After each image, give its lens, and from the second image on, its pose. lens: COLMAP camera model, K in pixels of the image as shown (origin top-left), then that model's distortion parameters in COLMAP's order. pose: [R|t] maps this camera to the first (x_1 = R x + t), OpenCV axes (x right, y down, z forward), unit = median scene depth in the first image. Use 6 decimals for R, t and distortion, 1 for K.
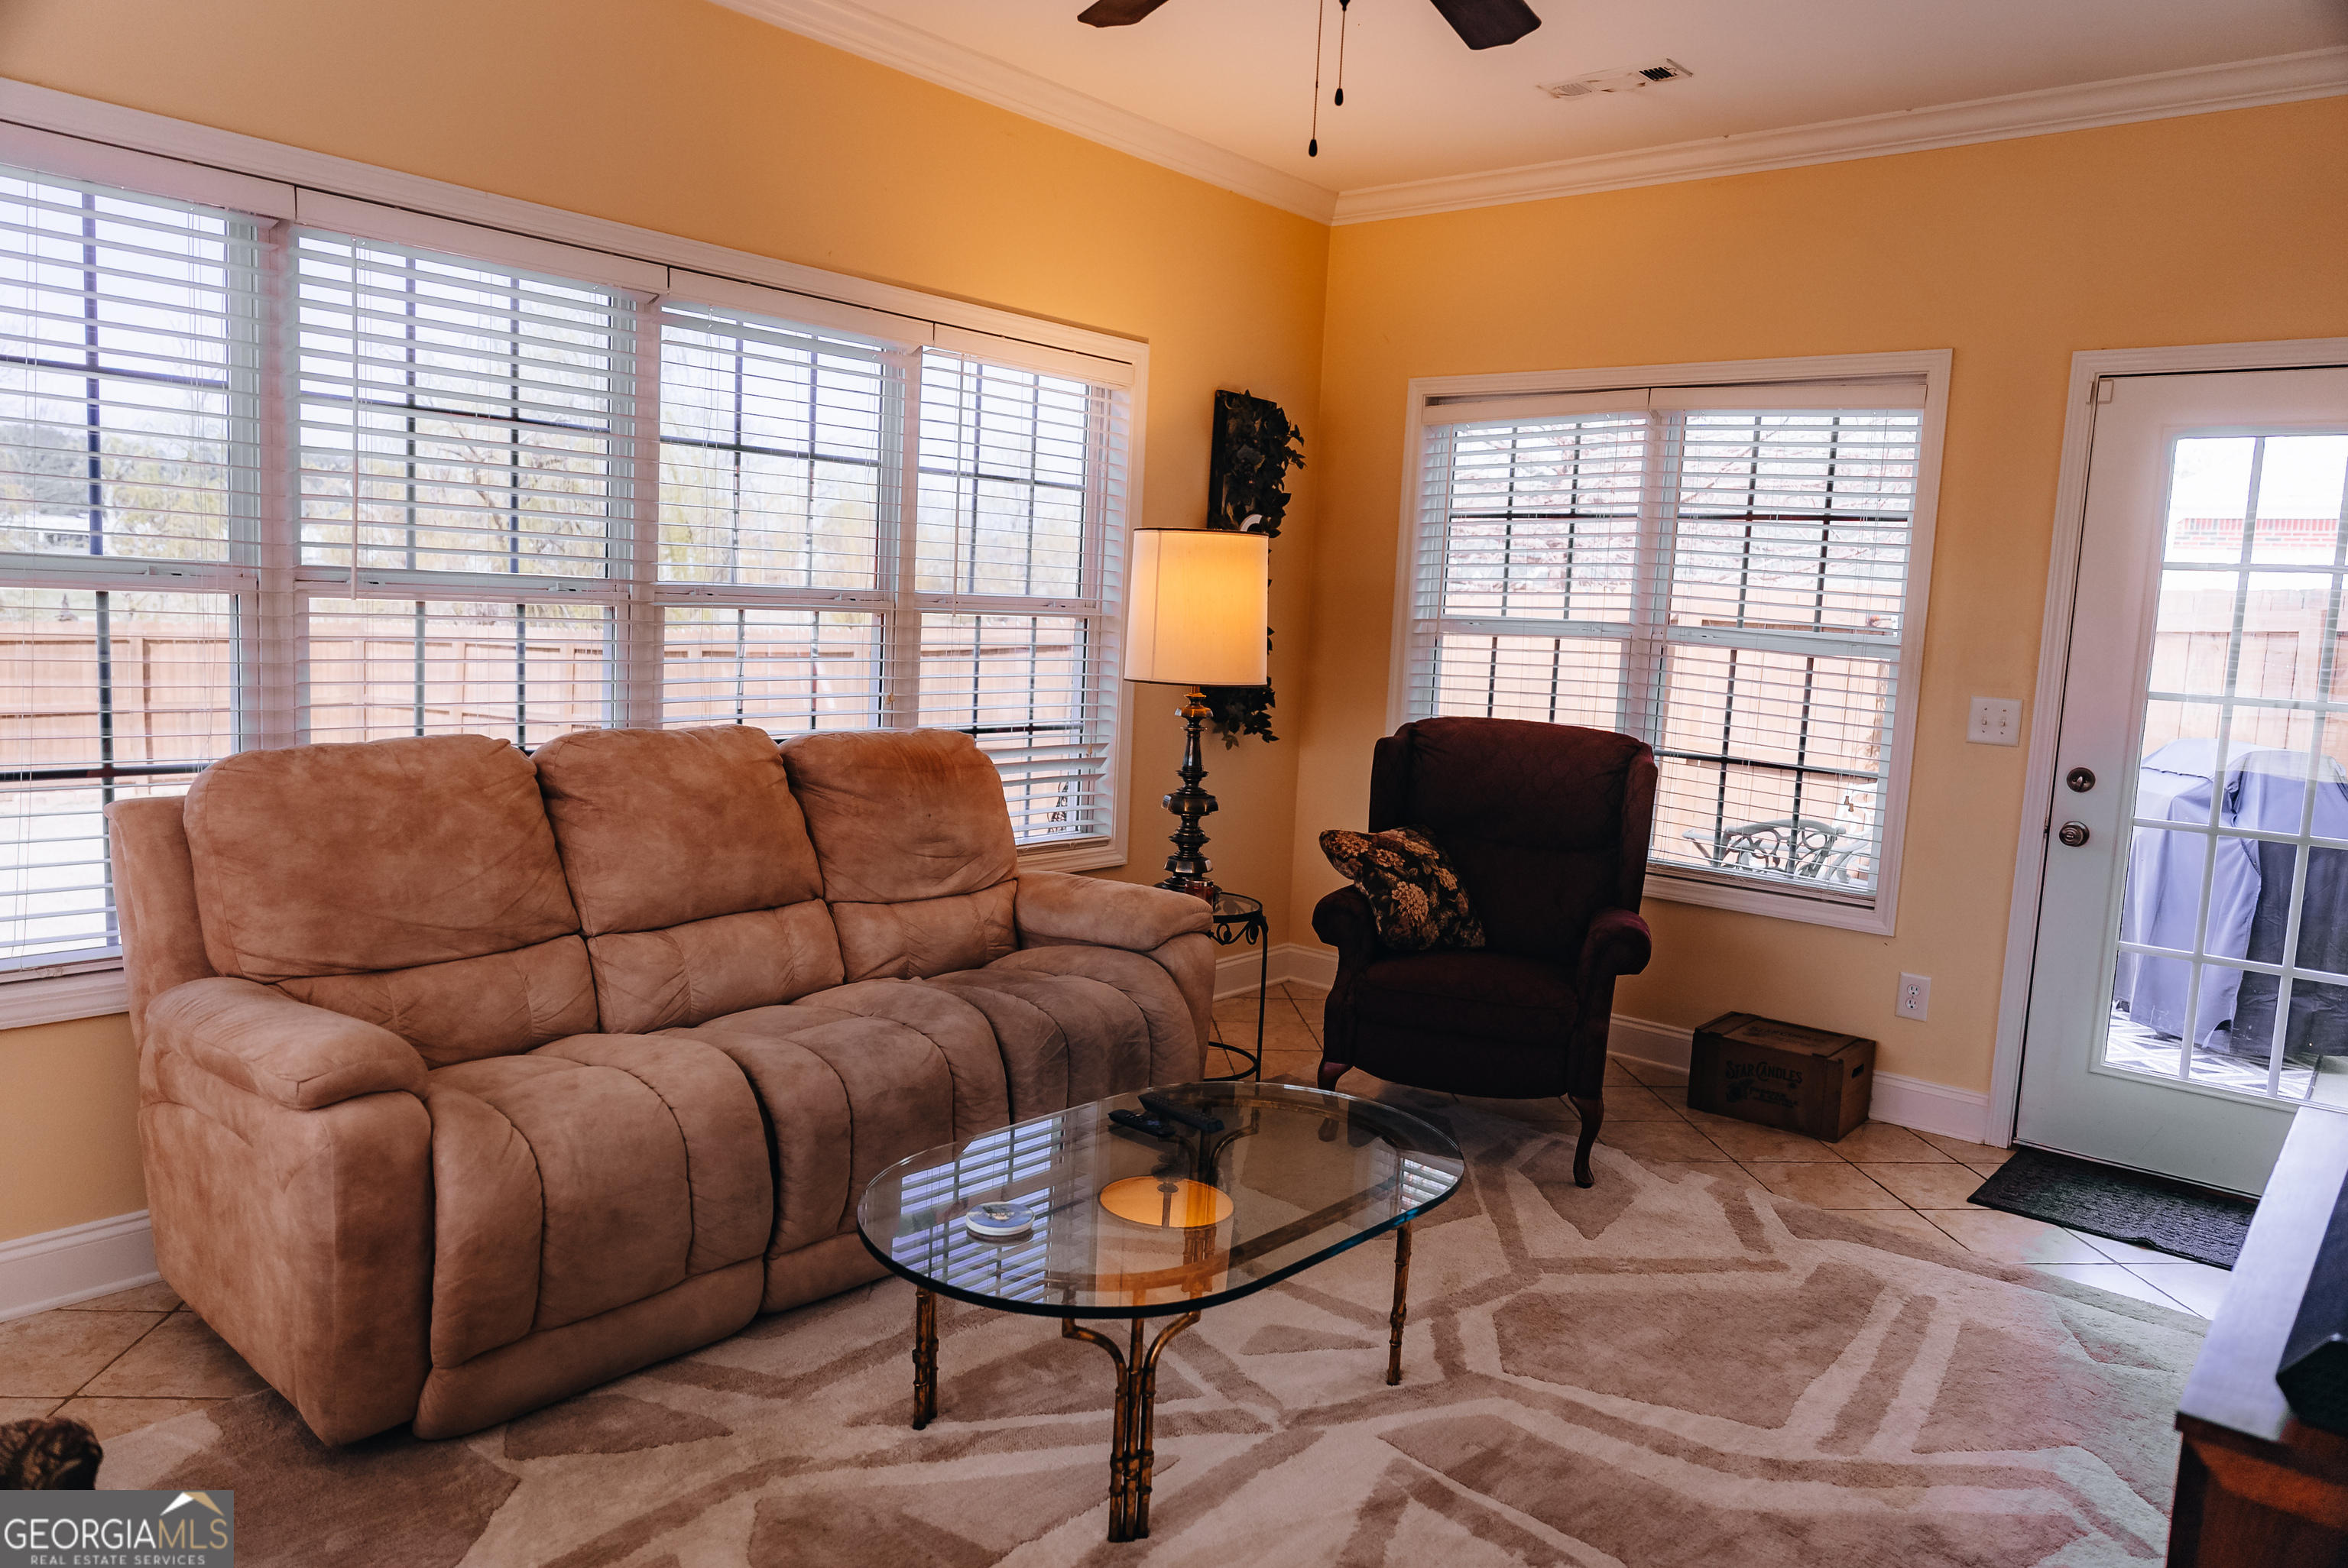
lens RADIAL K [[1576.3, 0, 1168.3], [0, 1576.3, 770.6], [0, 0, 1]] dist [-0.010334, 0.009409]
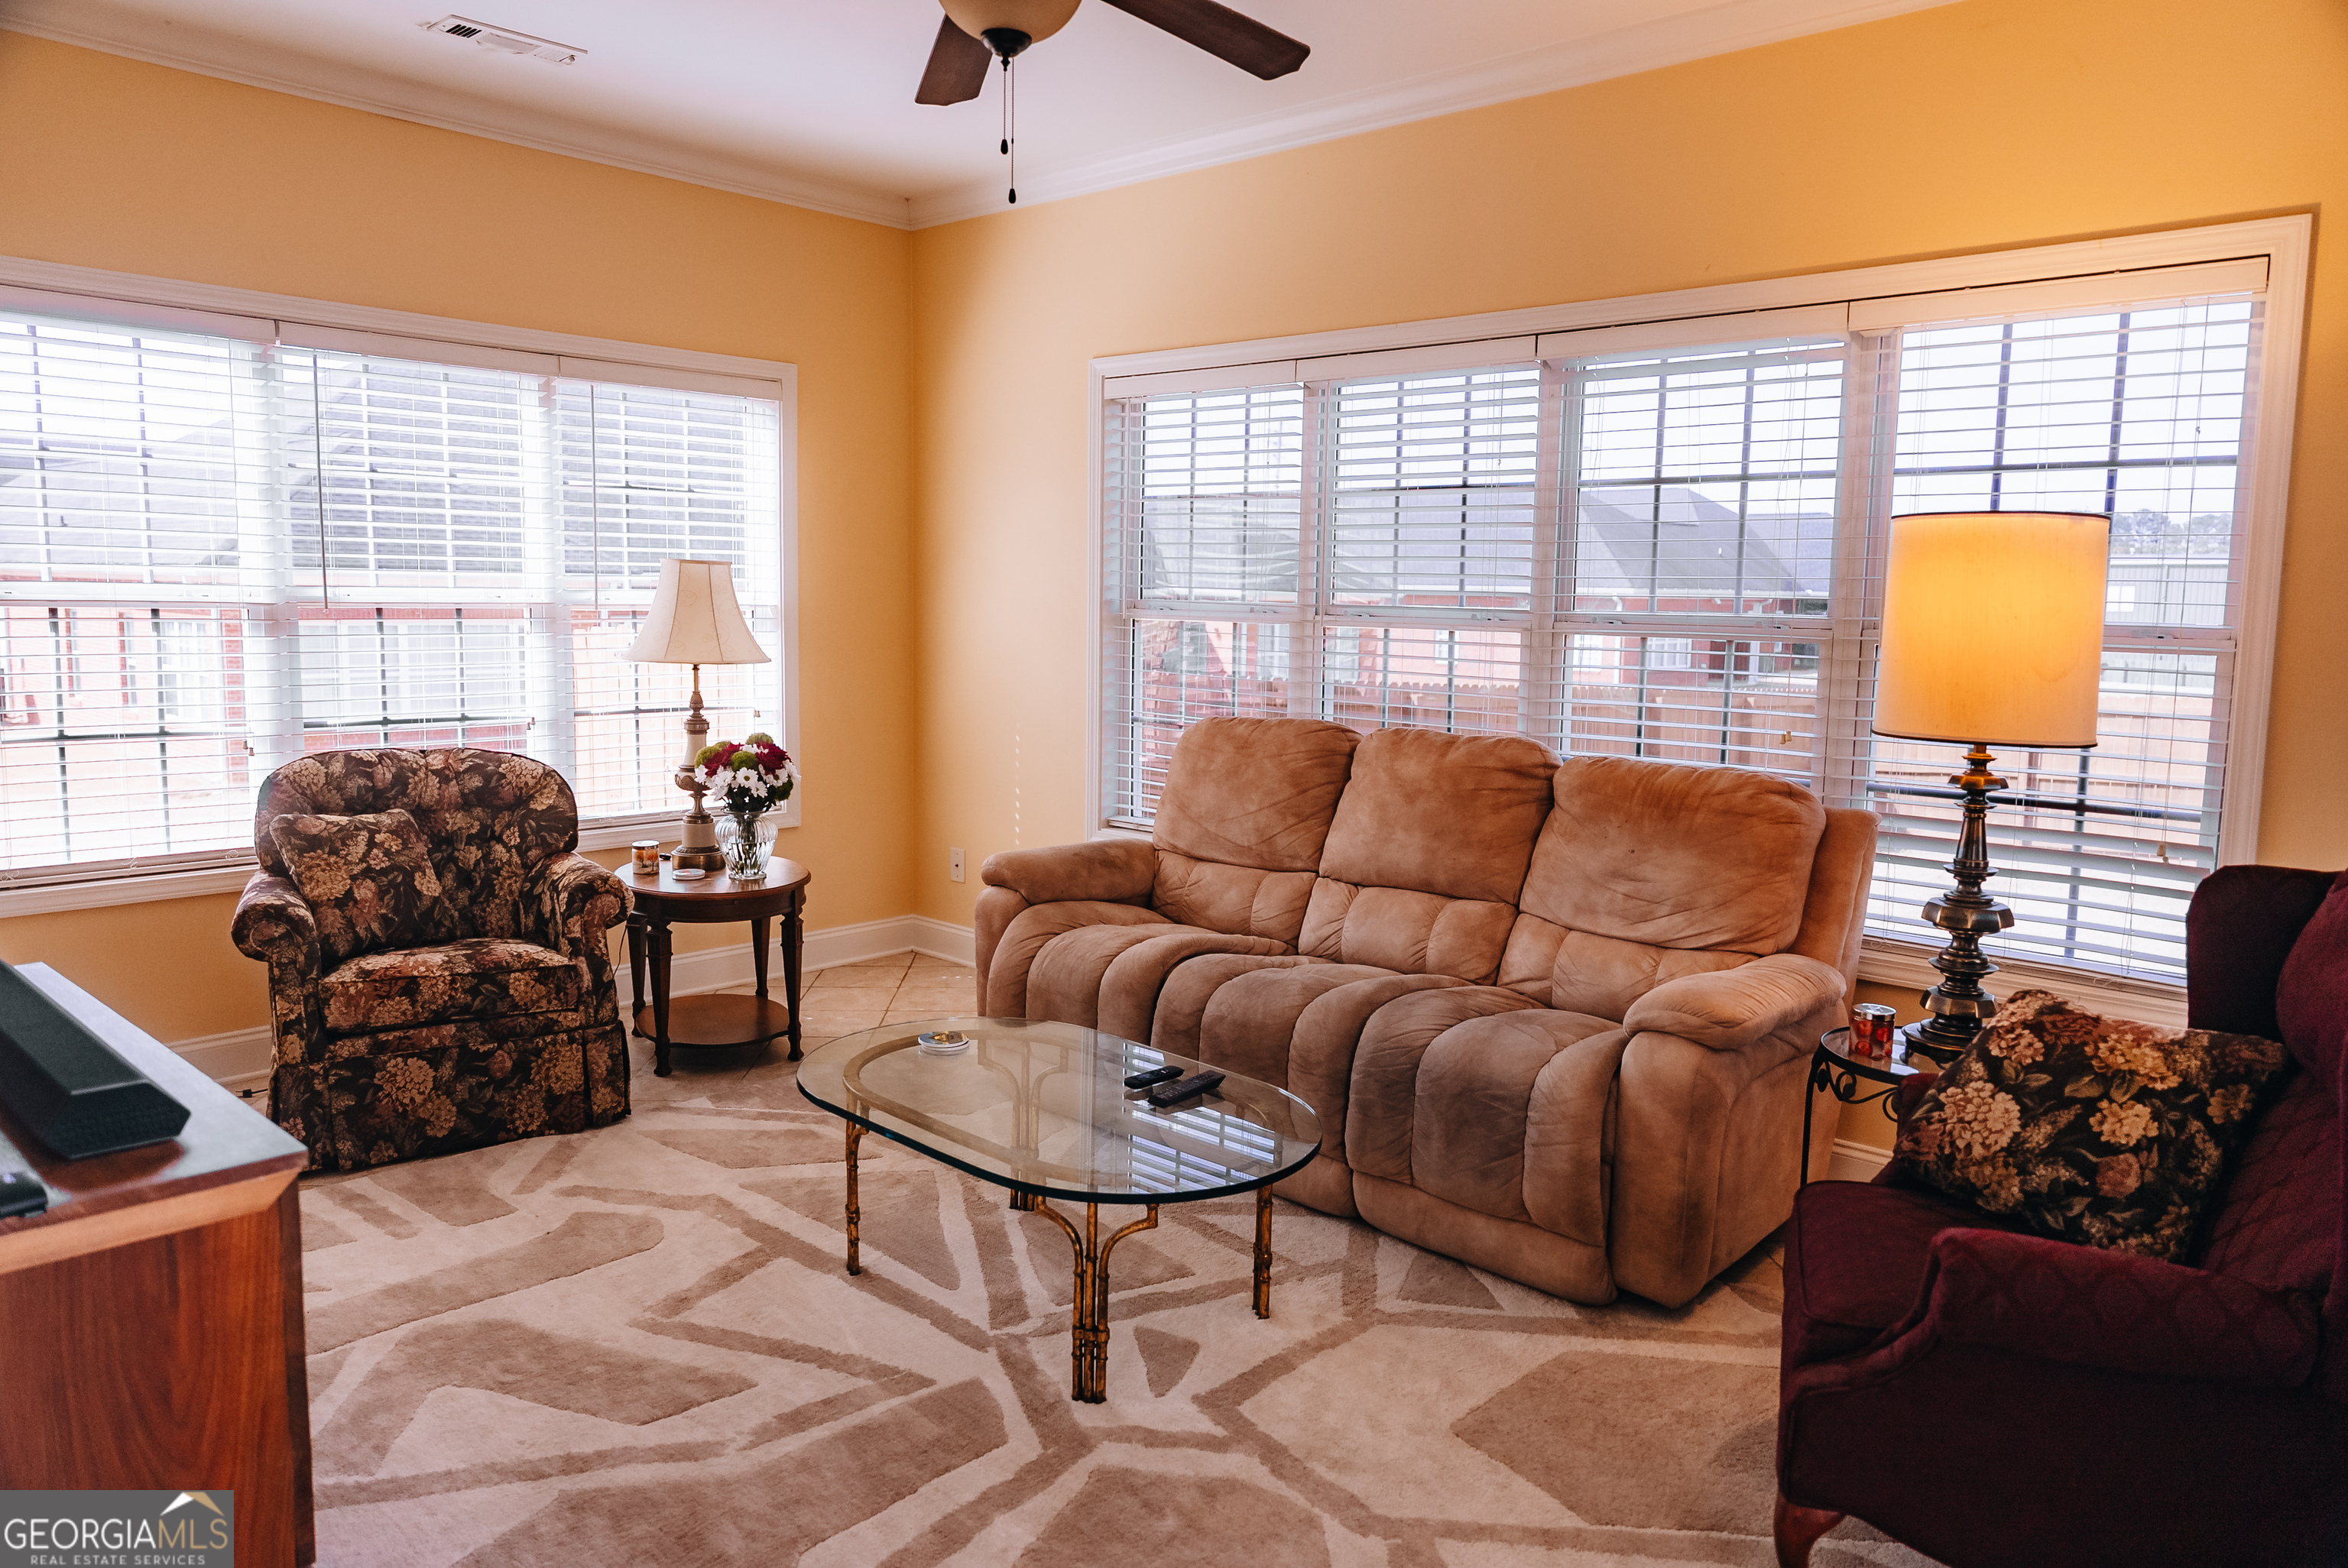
lens RADIAL K [[1576.3, 0, 1168.3], [0, 1576.3, 770.6], [0, 0, 1]] dist [-0.010334, 0.009409]
pose [[-0.050527, 0.054805, -0.997218, 0.811708], [-0.140847, 0.988123, 0.061442, -0.038777], [0.988741, 0.143560, -0.042208, 0.790721]]
